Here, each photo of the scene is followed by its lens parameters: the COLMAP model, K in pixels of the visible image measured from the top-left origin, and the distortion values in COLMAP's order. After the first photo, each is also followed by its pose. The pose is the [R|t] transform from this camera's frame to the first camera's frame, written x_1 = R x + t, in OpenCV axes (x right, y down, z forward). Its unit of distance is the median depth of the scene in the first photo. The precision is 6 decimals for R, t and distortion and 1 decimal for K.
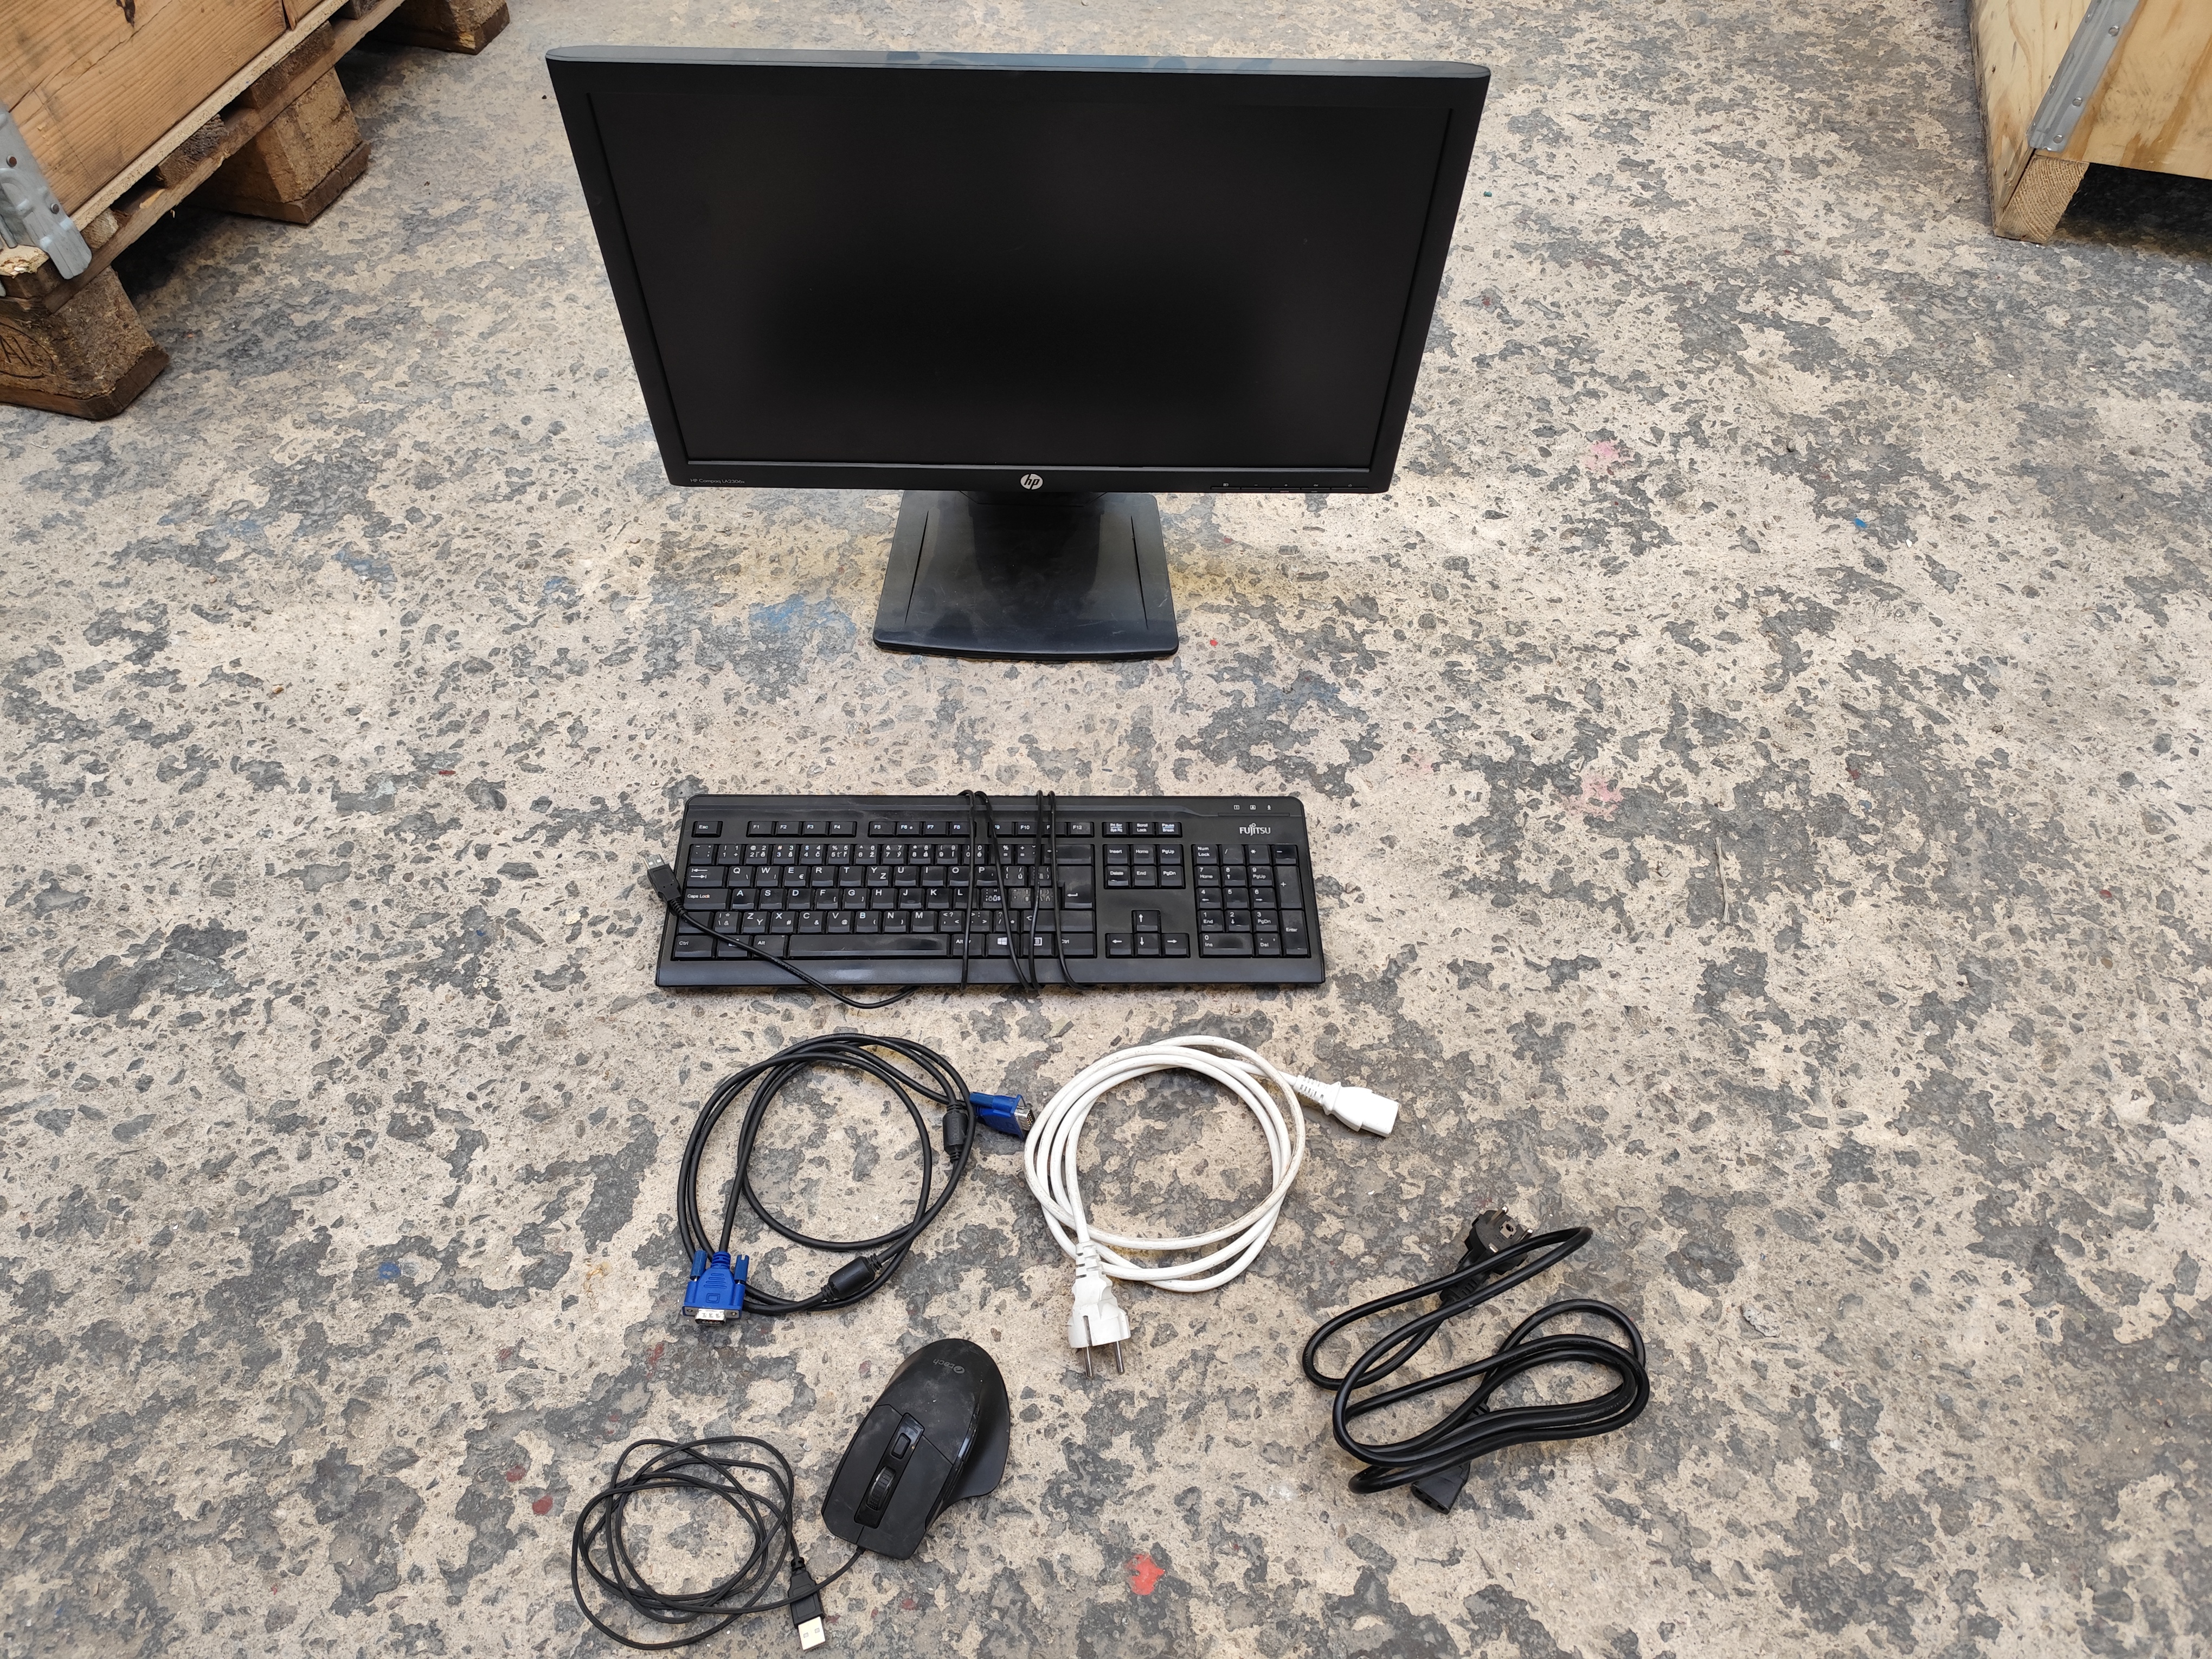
lens RADIAL K [[1517.7, 0, 1109.9], [0, 1517.7, 829.4], [0, 0, 1]] dist [0.042373, -0.059685]
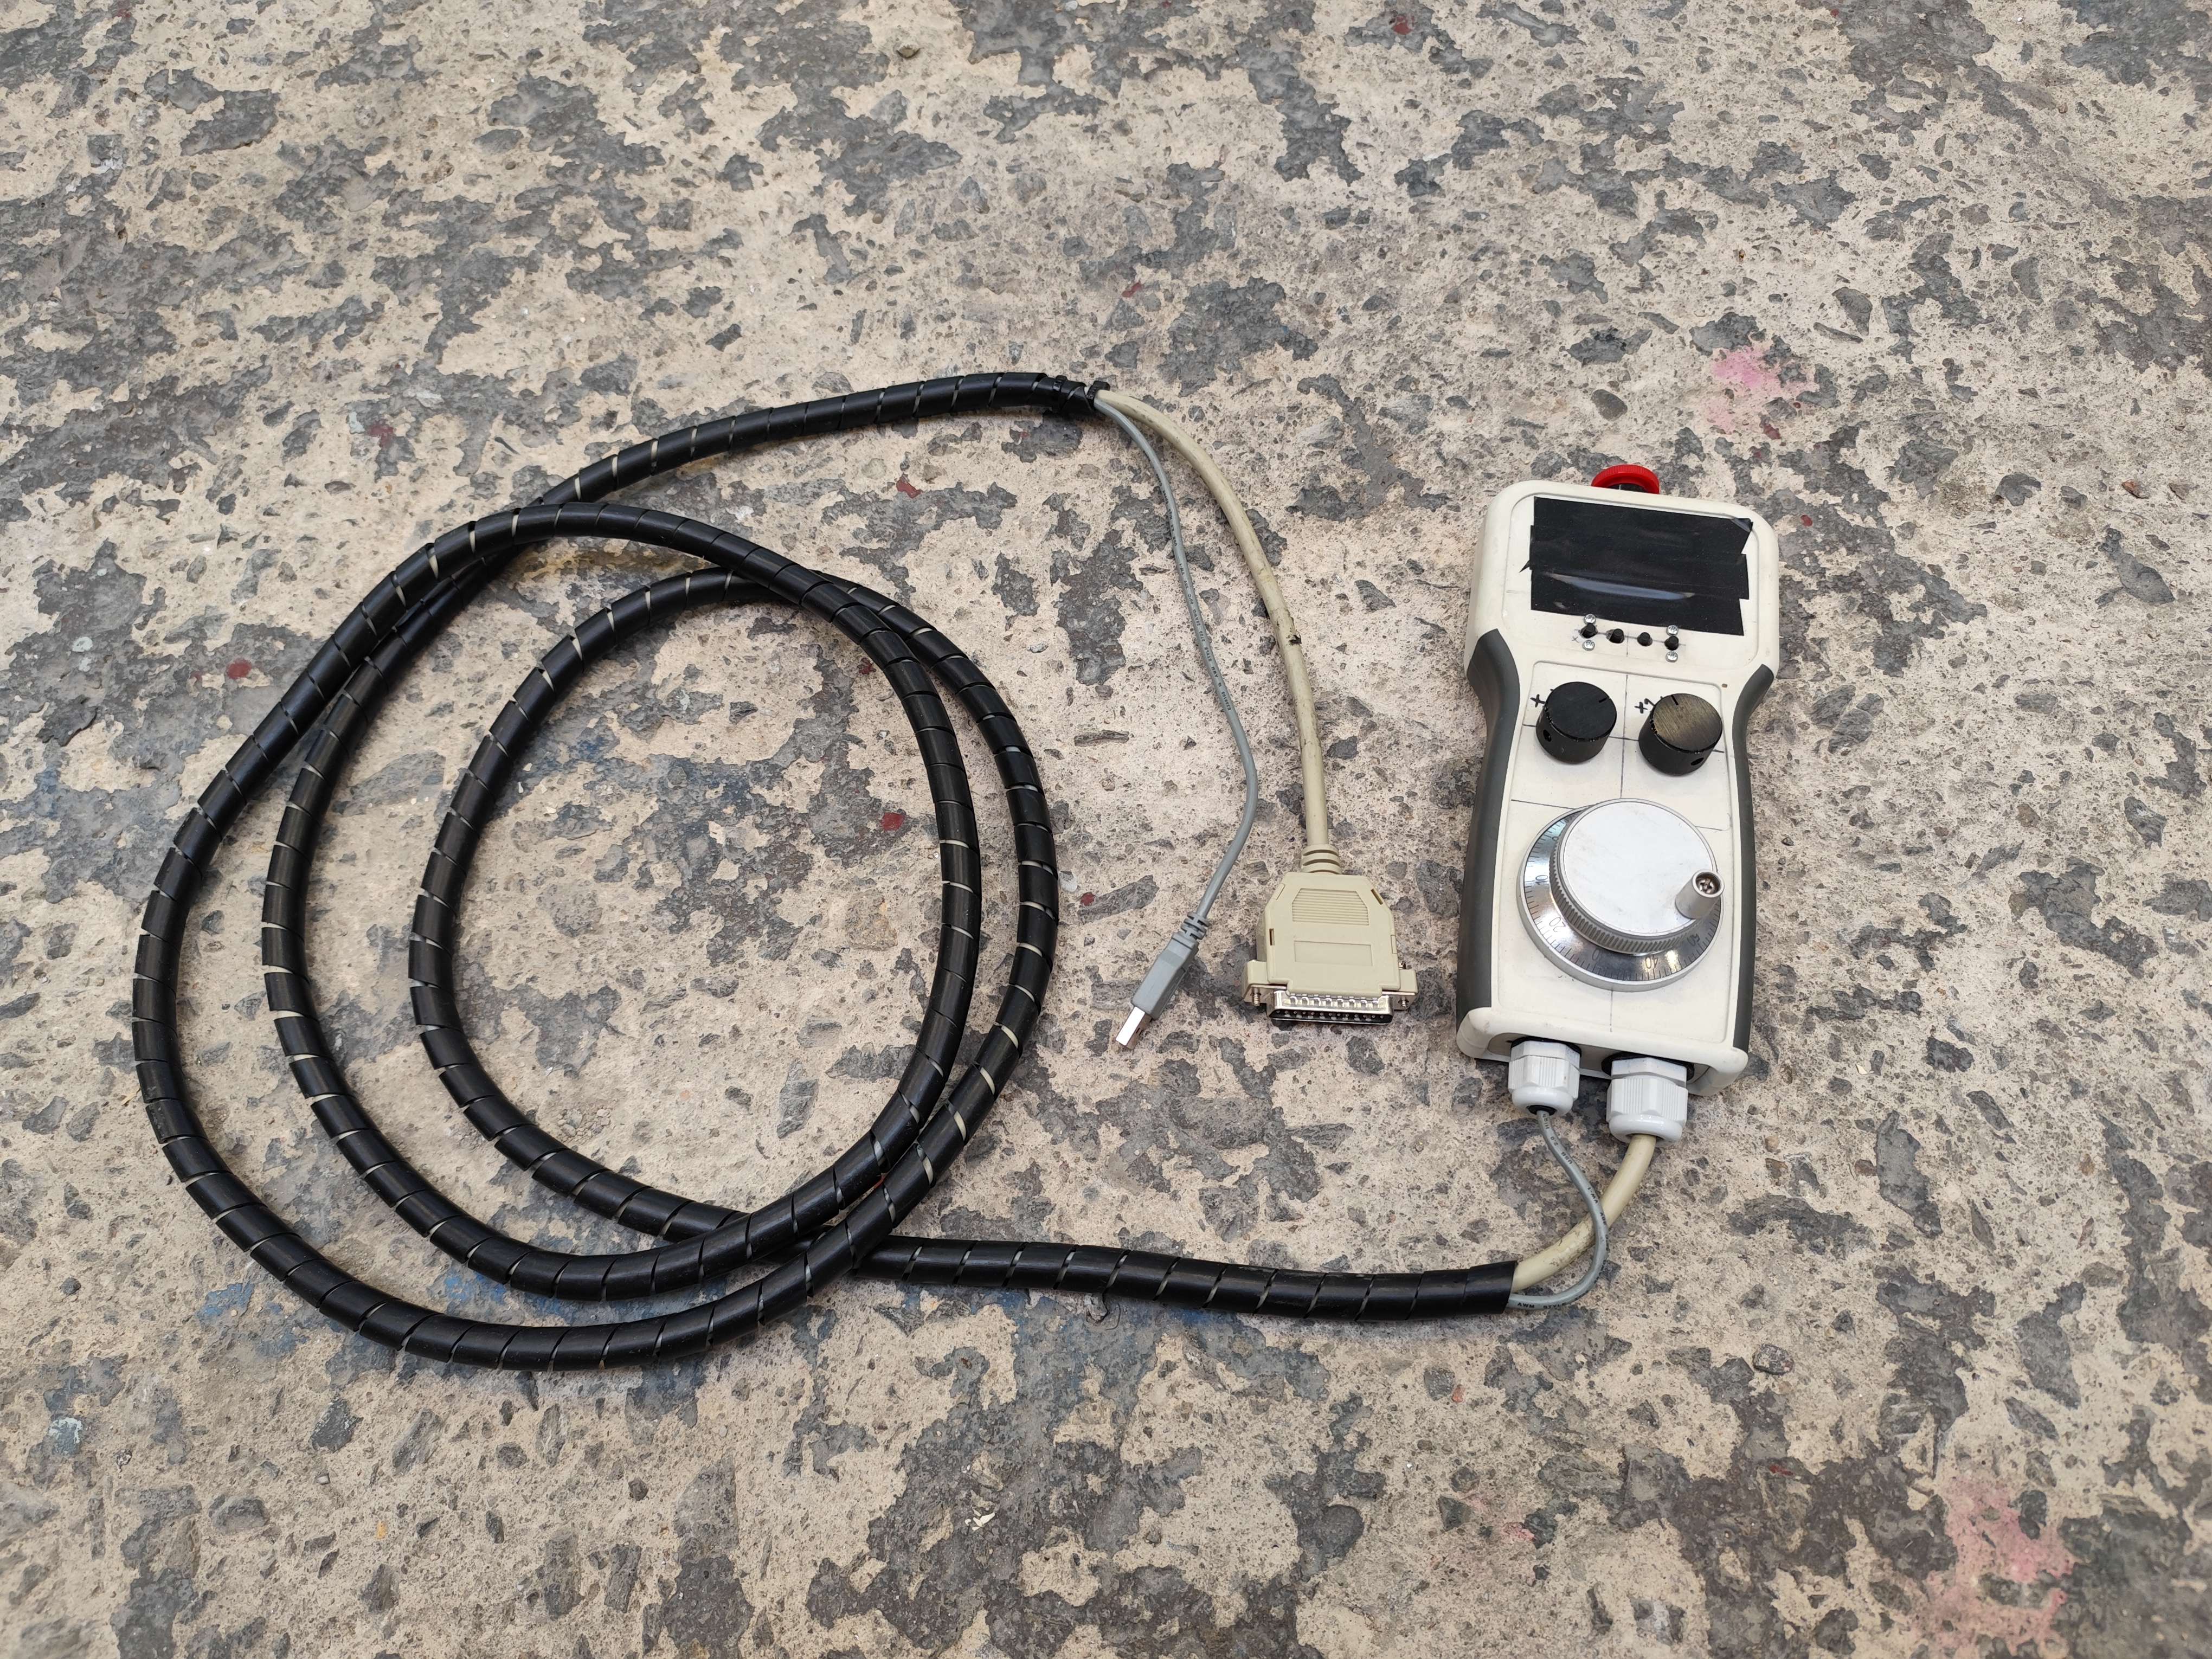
lens RADIAL K [[1527.1, 0, 1101.6], [0, 1527.1, 843.5], [0, 0, 1]] dist [0.020211, -0.032409]
pose [[0.981451, -0.189754, 0.027348, 0.126125], [0.181164, 0.964623, 0.191526, -0.265420], [-0.062724, -0.183018, 0.981107, 0.639814]]
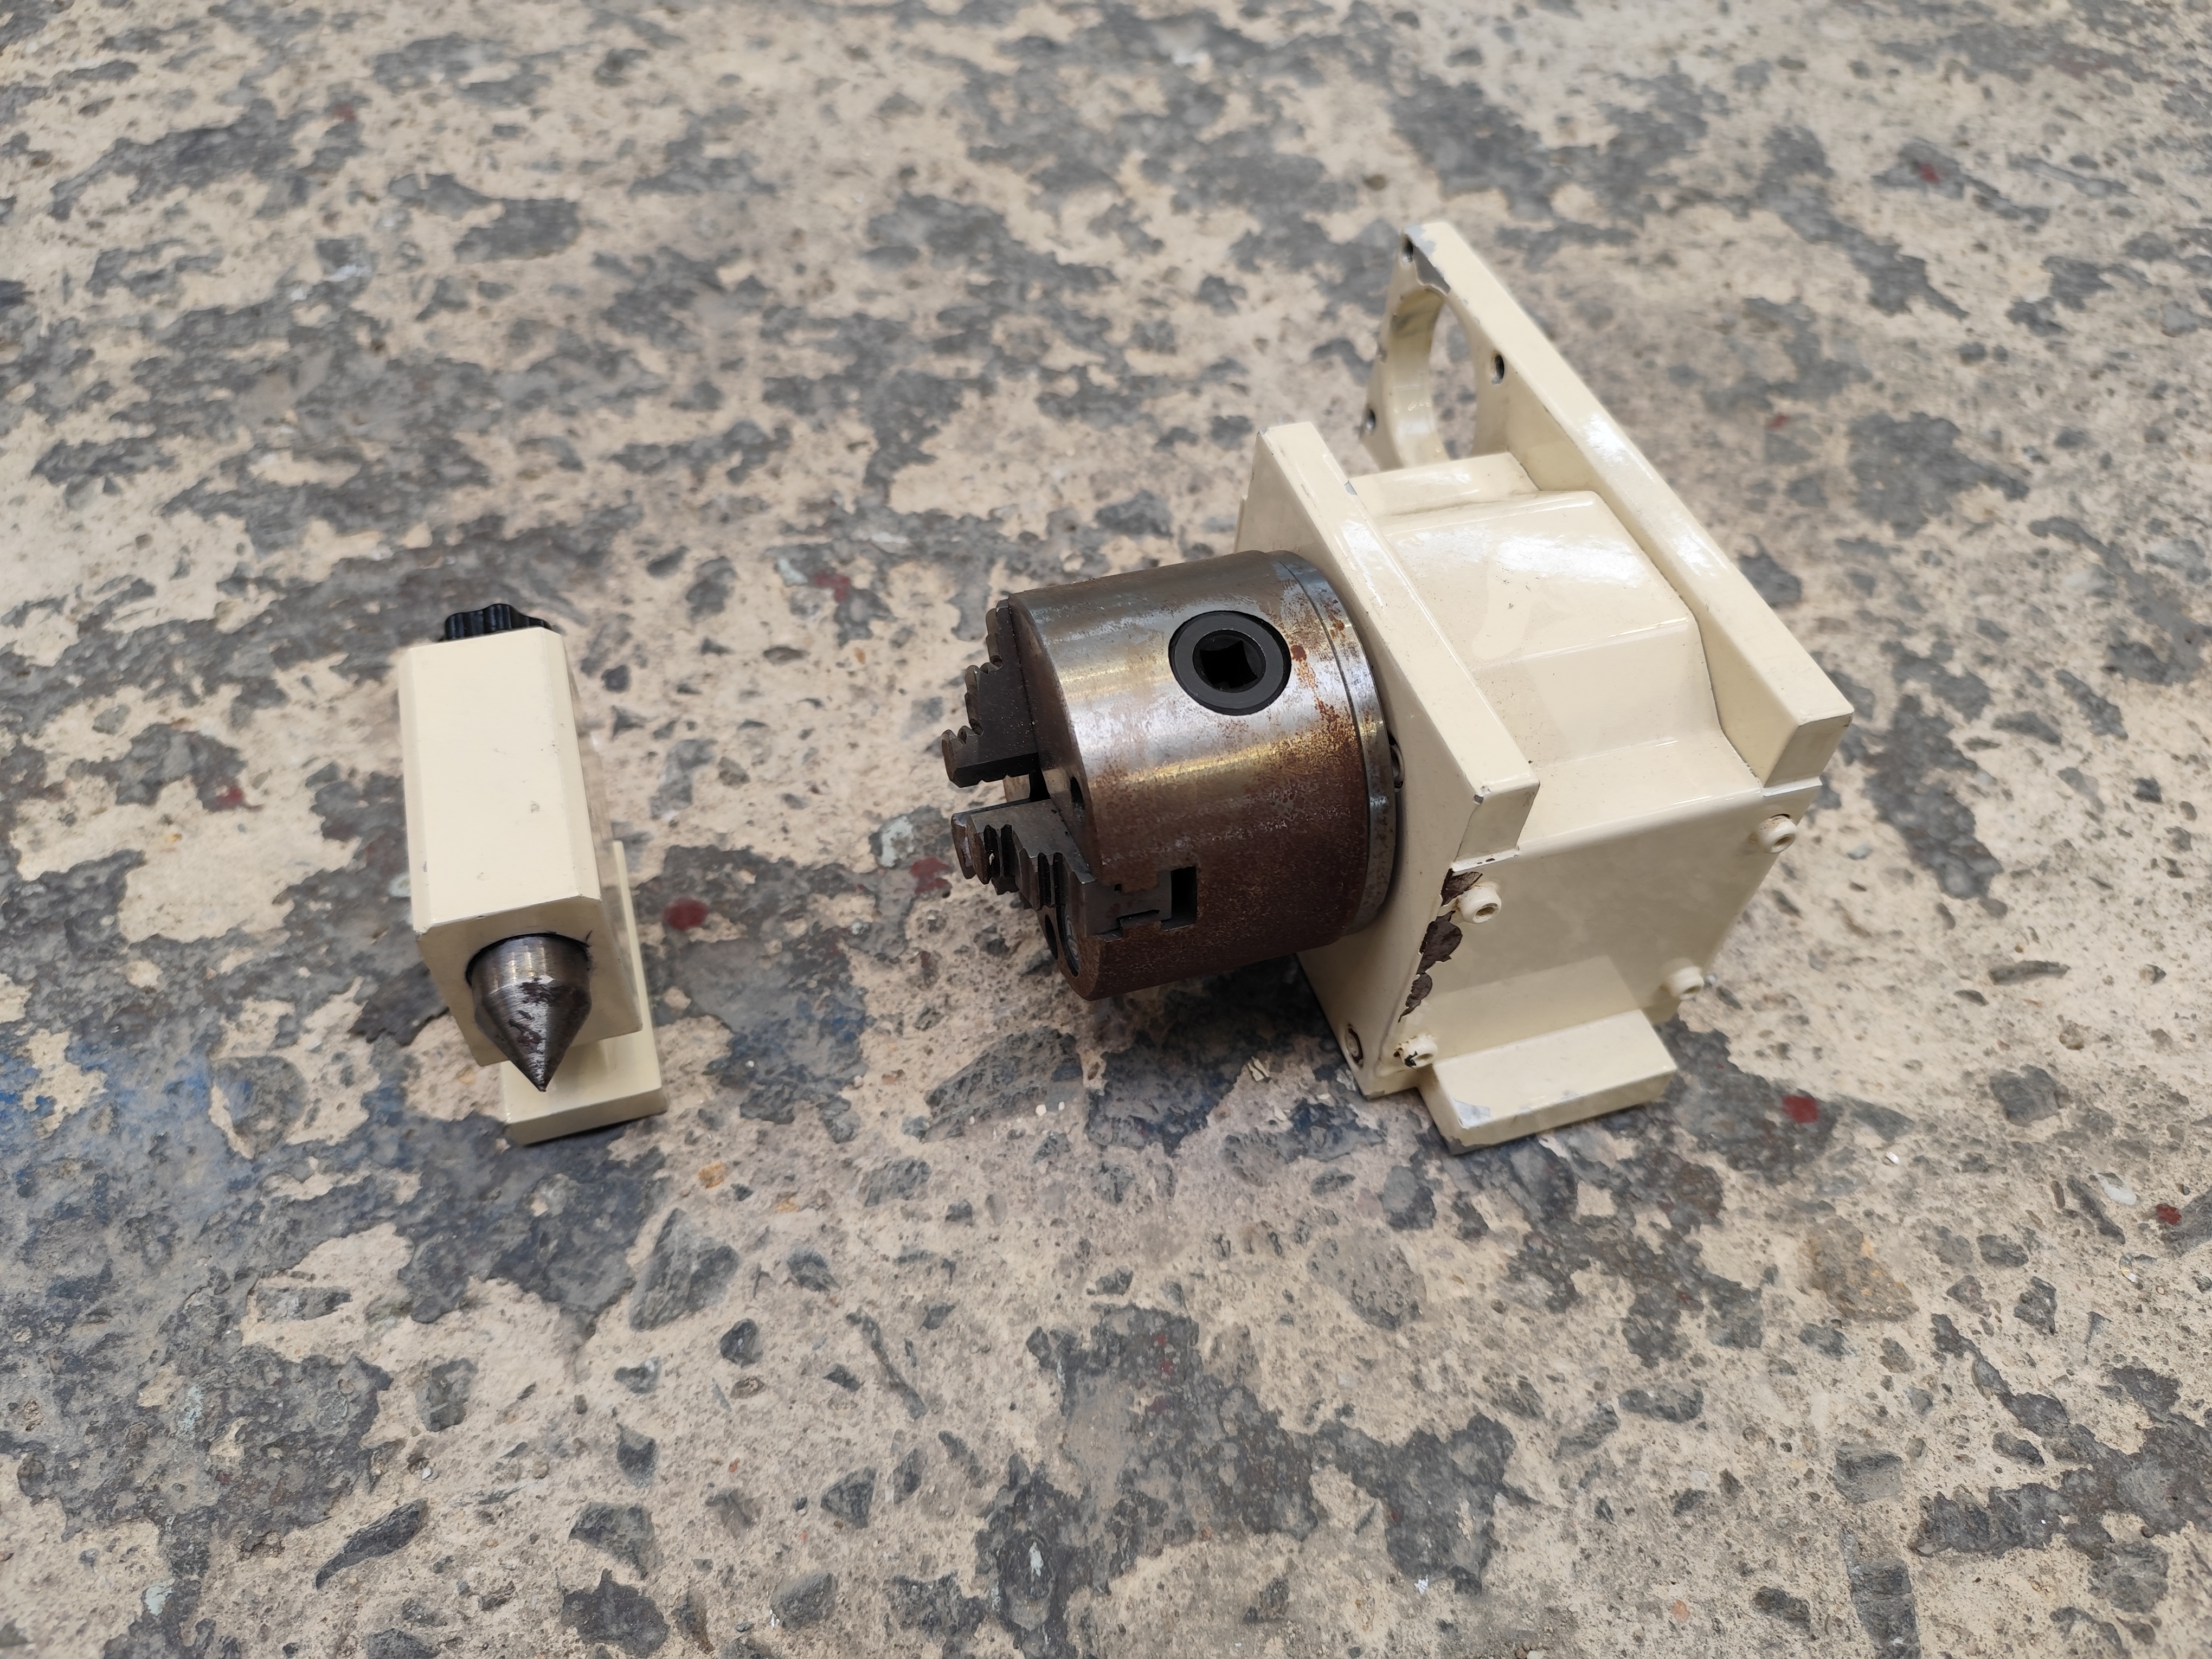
lens RADIAL K [[1571.5, 0, 1117.4], [0, 1571.5, 829.9], [0, 0, 1]] dist [0.000565, -0.025135]
pose [[0.960166, -0.198091, 0.197084, -0.077241], [0.204230, 0.978860, -0.011119, -0.270358], [-0.190715, 0.050926, 0.980324, 0.808674]]
